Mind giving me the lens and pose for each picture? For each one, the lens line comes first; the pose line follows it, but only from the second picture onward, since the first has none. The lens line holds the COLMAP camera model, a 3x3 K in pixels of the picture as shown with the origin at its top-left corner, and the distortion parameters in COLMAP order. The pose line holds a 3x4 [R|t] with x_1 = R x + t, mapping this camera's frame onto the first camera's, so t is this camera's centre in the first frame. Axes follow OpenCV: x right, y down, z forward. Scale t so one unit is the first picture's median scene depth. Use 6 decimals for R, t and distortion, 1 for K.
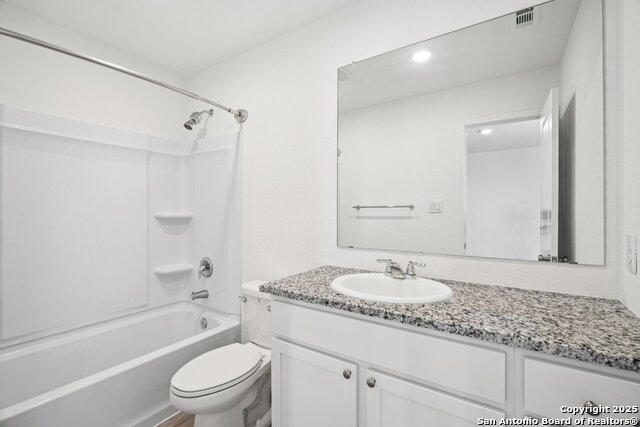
lens RADIAL K [[290.6, 0, 315.0], [0, 290.6, 214.5], [0, 0, 1]] dist [-0.012773, 0.001611]
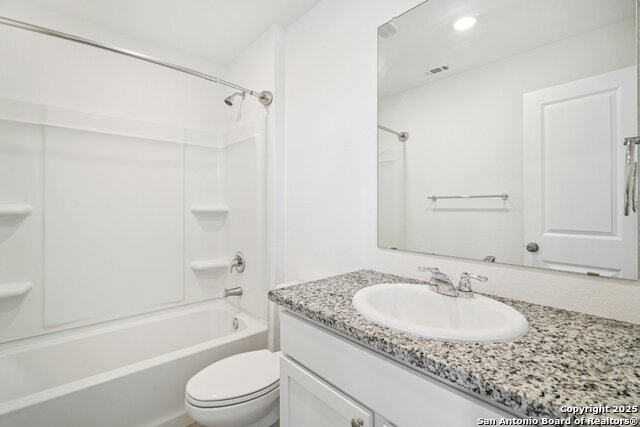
lens RADIAL K [[290.6, 0, 325.8], [0, 290.6, 208.5], [0, 0, 1]] dist [-0.012773, 0.001611]
pose [[0.965779, -0.003703, -0.259340, 0.146786], [0.005683, 0.999960, 0.006886, -0.004346], [0.259304, -0.008124, 0.965762, 0.171995]]
